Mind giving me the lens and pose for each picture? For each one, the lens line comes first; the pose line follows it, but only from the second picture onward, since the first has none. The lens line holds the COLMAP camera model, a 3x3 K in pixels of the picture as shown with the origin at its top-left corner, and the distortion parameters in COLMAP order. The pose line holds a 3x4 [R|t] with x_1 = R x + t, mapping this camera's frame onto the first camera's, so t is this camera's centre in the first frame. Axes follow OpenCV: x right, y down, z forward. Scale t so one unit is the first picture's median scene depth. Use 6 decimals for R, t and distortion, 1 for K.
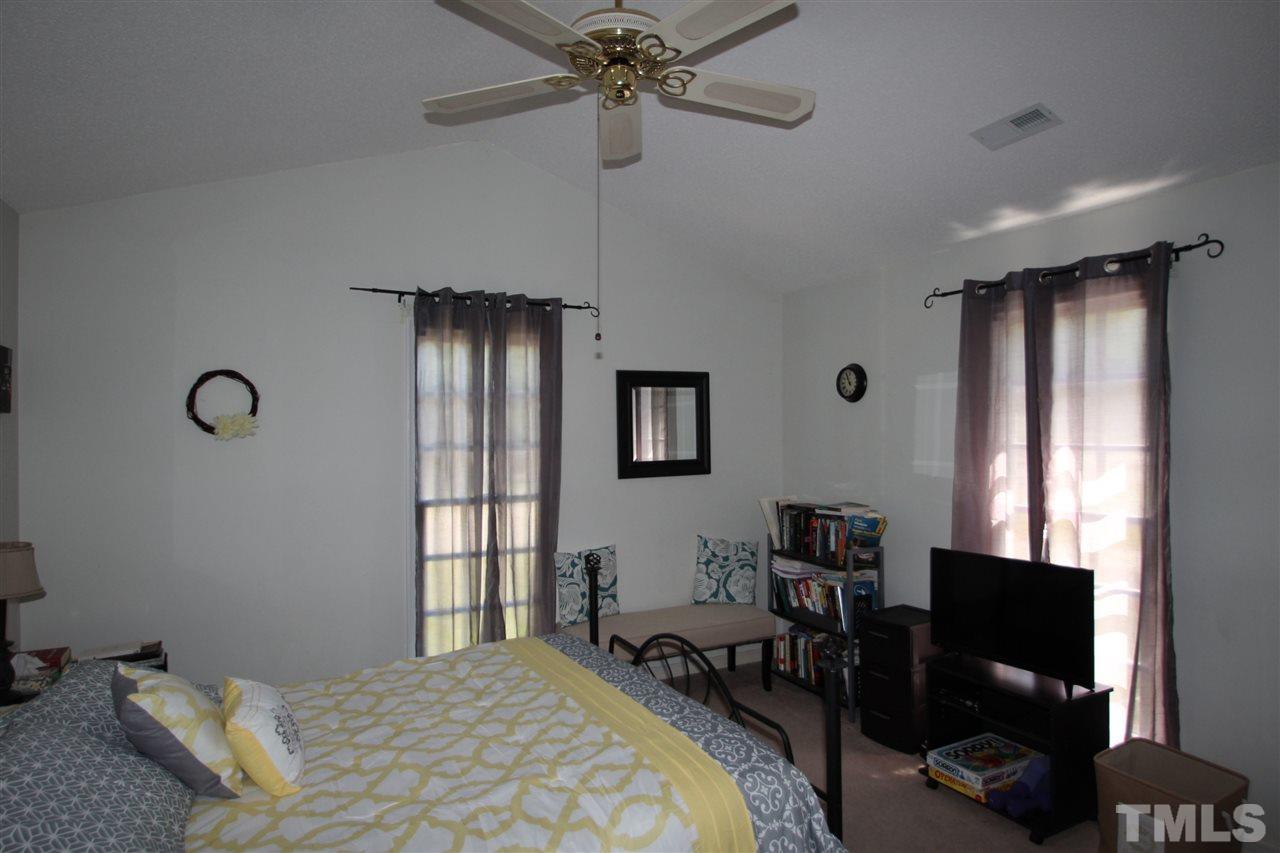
lens RADIAL K [[746.8, 0, 648.2], [0, 746.8, 435.5], [0, 0, 1]] dist [-0.009563, -0.002596]
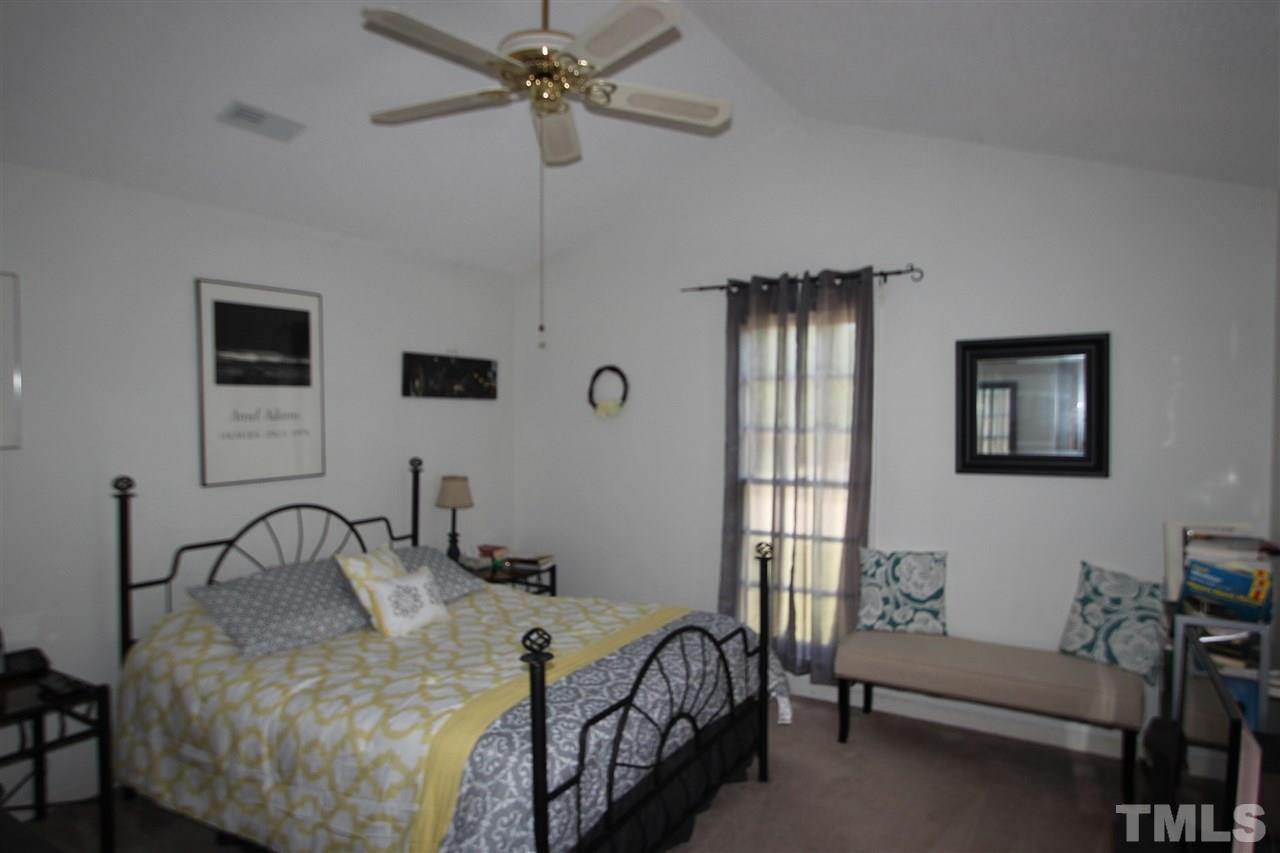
lens RADIAL K [[784.8, 0, 652.3], [0, 784.8, 429.6], [0, 0, 1]] dist [-0.000271, 0.000657]
pose [[0.504803, 0.024366, -0.862890, 0.568946], [-0.011874, 0.999703, 0.021283, -0.004401], [0.863153, -0.000498, 0.504943, 0.293989]]
